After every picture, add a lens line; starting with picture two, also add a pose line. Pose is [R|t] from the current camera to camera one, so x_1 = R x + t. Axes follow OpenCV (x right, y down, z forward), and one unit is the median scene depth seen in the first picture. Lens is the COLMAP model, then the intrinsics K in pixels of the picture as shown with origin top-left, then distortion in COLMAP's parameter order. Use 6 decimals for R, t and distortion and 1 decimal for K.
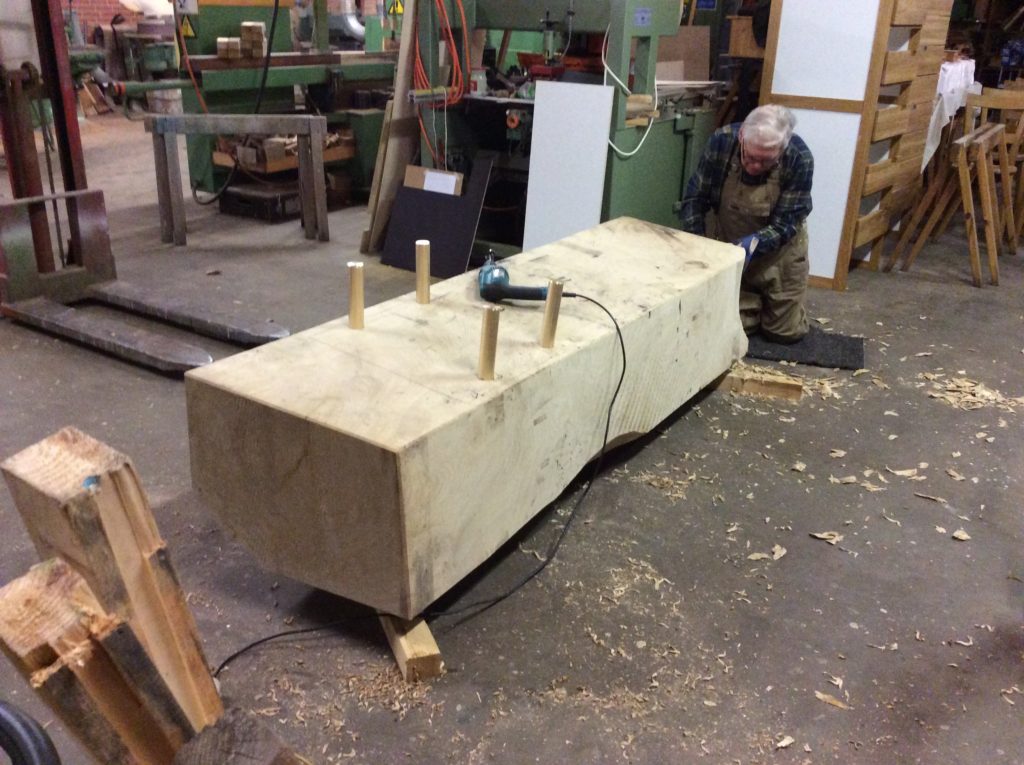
lens RADIAL K [[913.6, 0, 512.9], [0, 913.6, 385.1], [0, 0, 1]] dist [0.066907, -0.110310]
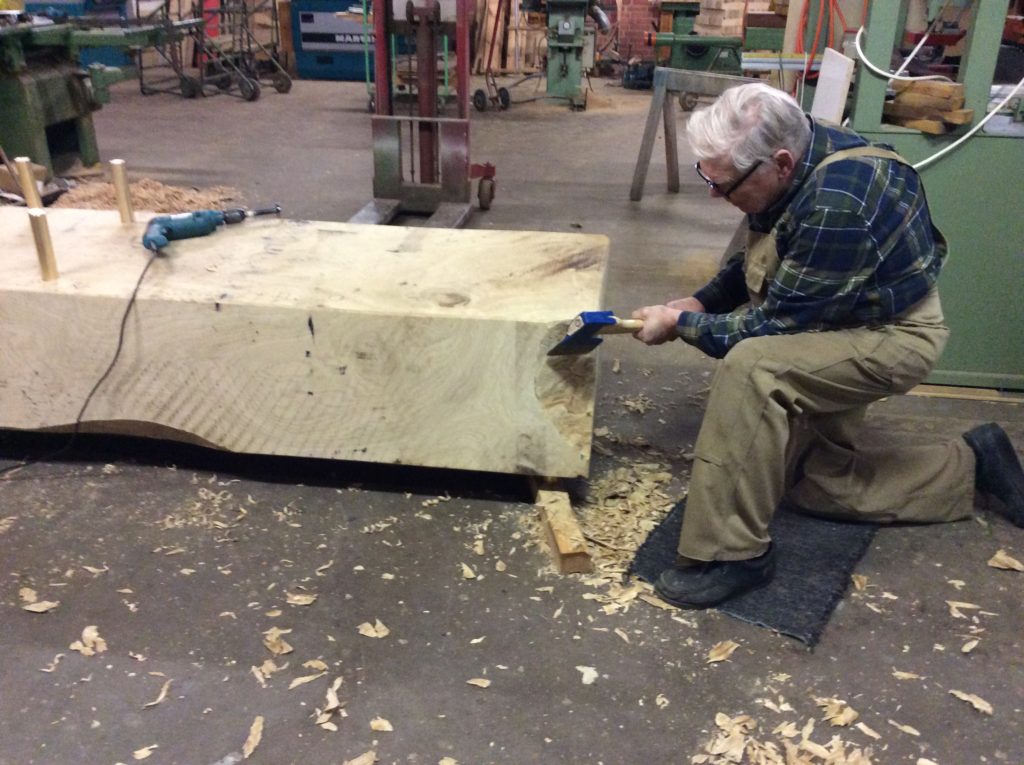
lens RADIAL K [[913.6, 0, 513.6], [0, 913.6, 384.8], [0, 0, 1]] dist [0.066907, -0.110310]
pose [[0.435404, 0.357699, -0.826120, 0.819267], [-0.341033, 0.914814, 0.216362, -0.238472], [0.833138, 0.187530, 0.520301, 0.689370]]
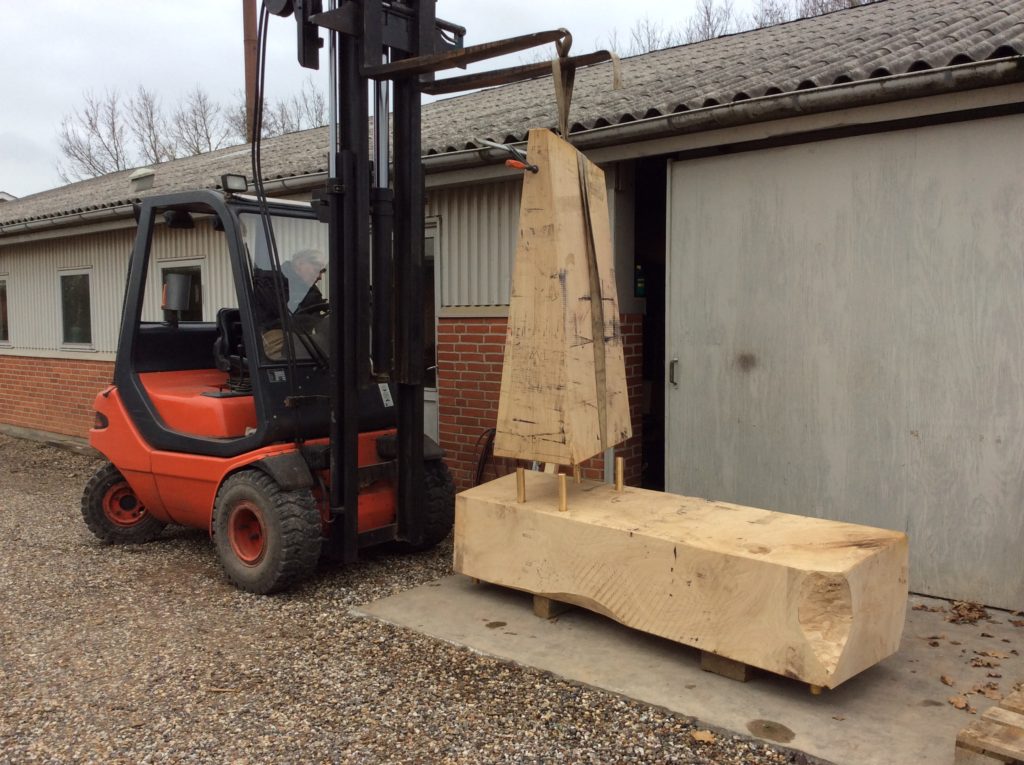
lens RADIAL K [[913.6, 0, 505.3], [0, 913.6, 385.5], [0, 0, 1]] dist [0.066907, -0.110310]
pose [[-0.248617, 0.033866, -0.968010, 1.336913], [-0.370130, 0.920222, 0.127257, -0.340498], [0.895094, 0.389928, -0.216248, 0.889063]]
